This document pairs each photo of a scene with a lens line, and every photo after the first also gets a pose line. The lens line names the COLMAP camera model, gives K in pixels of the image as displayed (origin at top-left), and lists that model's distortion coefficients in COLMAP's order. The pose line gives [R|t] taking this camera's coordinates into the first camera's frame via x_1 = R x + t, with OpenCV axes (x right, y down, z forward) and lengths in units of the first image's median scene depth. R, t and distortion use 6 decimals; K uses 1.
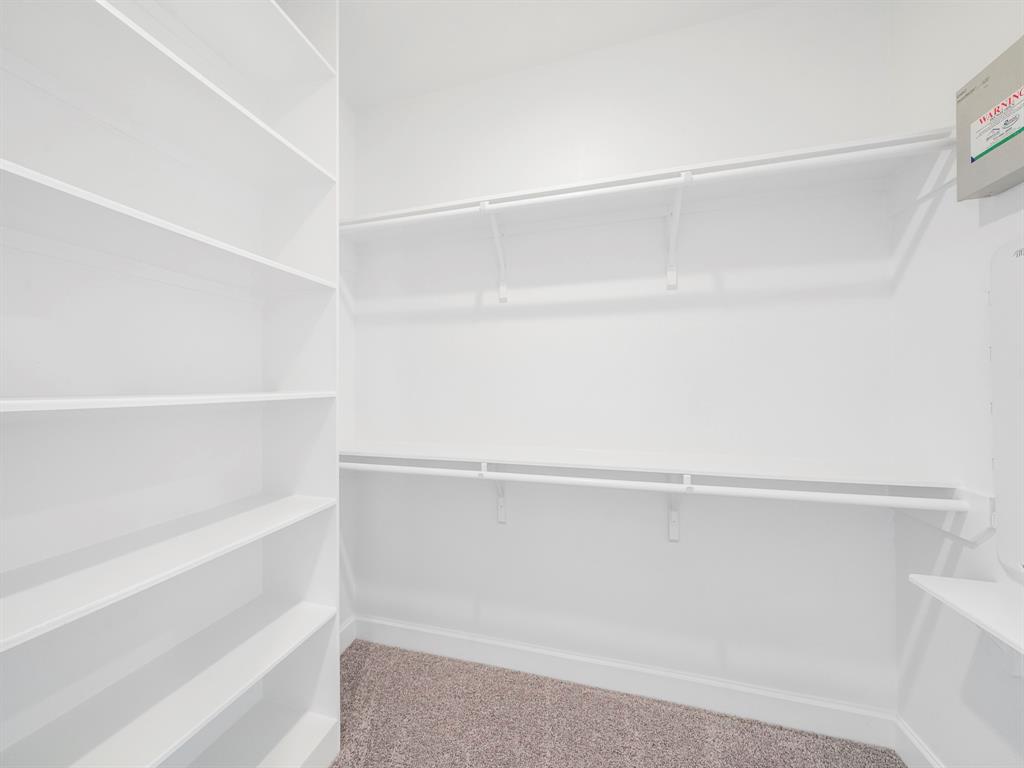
lens RADIAL K [[348.6, 0, 512.0], [0, 348.6, 384.0], [0, 0, 1]] dist [0.000685, -0.000009]
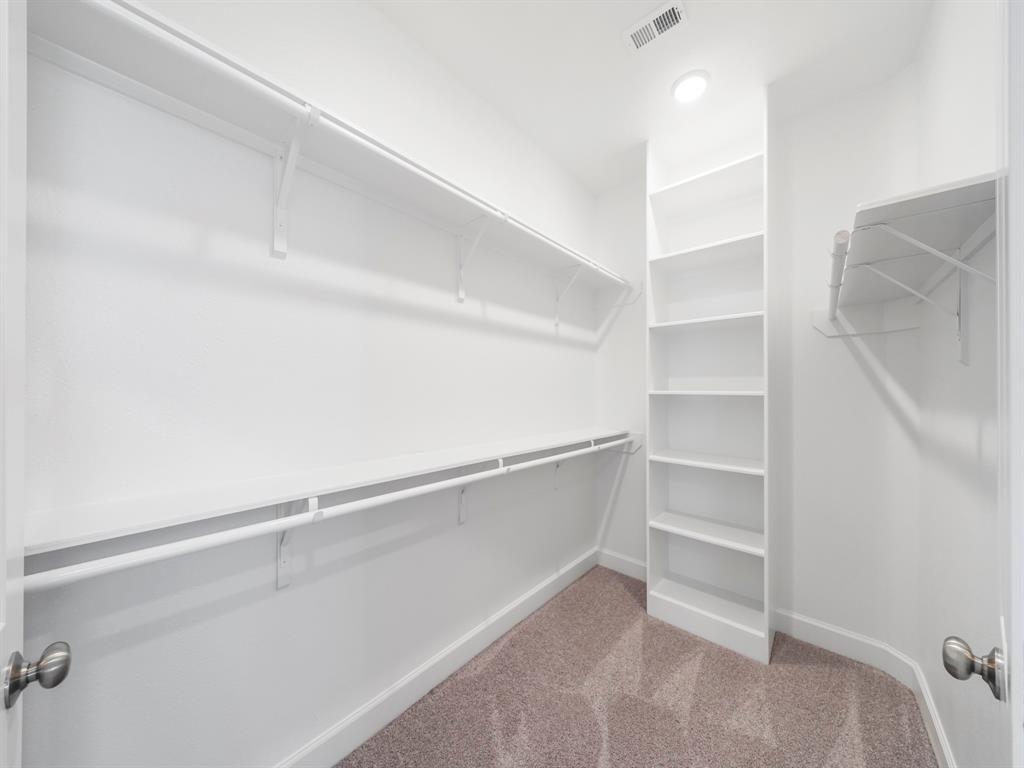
lens RADIAL K [[348.6, 0, 512.0], [0, 348.6, 384.0], [0, 0, 1]] dist [0.000685, -0.000009]
pose [[0.449908, 0.038038, 0.892265, -1.062418], [0.028354, 0.997981, -0.056842, 0.056968], [-0.892625, 0.050873, 0.447921, 0.488225]]
